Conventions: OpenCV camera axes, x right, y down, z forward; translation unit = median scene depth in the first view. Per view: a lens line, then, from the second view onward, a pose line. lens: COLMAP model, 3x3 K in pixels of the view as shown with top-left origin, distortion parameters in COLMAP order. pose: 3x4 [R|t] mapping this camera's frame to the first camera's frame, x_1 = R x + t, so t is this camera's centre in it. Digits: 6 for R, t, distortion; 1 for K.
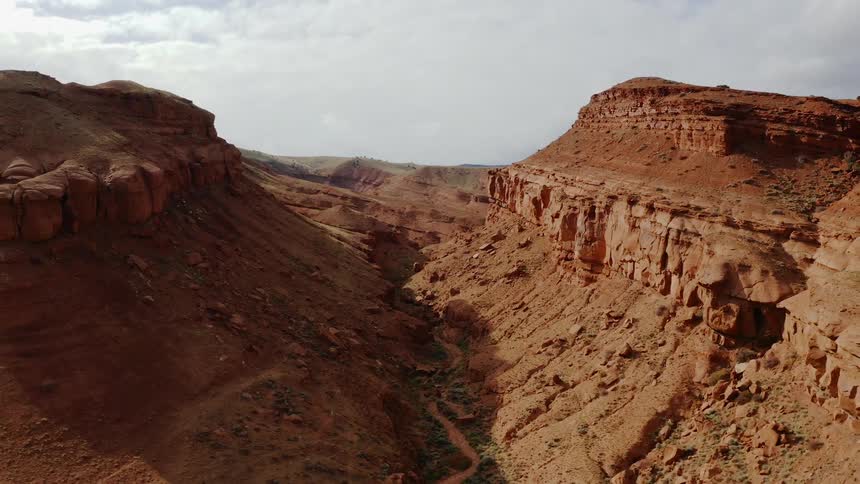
lens RADIAL K [[699.9, 0, 430.0], [0, 699.9, 242.0], [0, 0, 1]] dist [-0.176164, 0.000489]
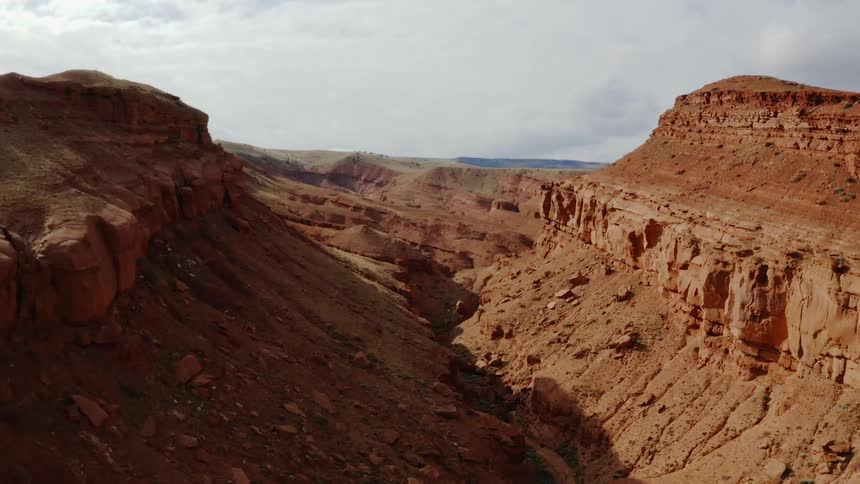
lens RADIAL K [[717.8, 0, 430.0], [0, 717.8, 242.0], [0, 0, 1]] dist [-0.160669, 0.003573]
pose [[0.999889, 0.008447, 0.012247, -0.109751], [-0.008565, 0.999917, 0.009646, -0.079044], [-0.012165, -0.009750, 0.999878, 0.301208]]
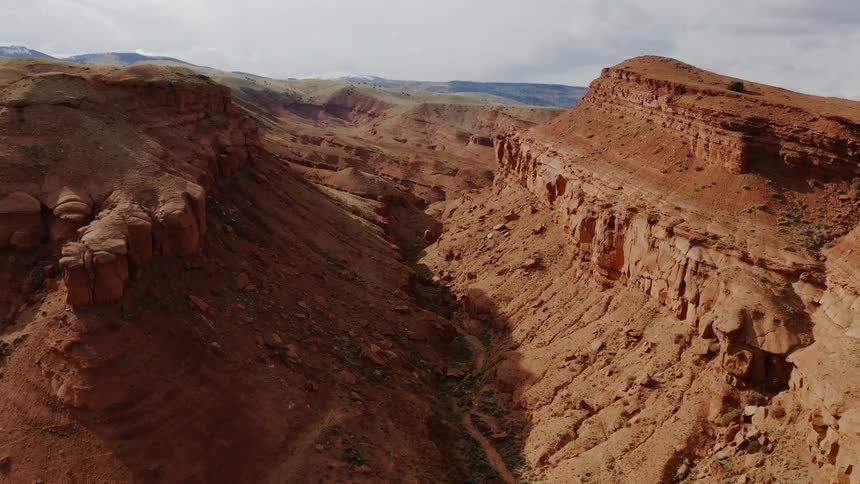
lens RADIAL K [[699.9, 0, 430.0], [0, 699.9, 242.0], [0, 0, 1]] dist [-0.176164, 0.000489]
pose [[0.999747, 0.009453, 0.020427, -0.062592], [-0.011933, 0.992096, 0.124913, -0.139348], [-0.019085, -0.125125, 0.991957, -0.041109]]
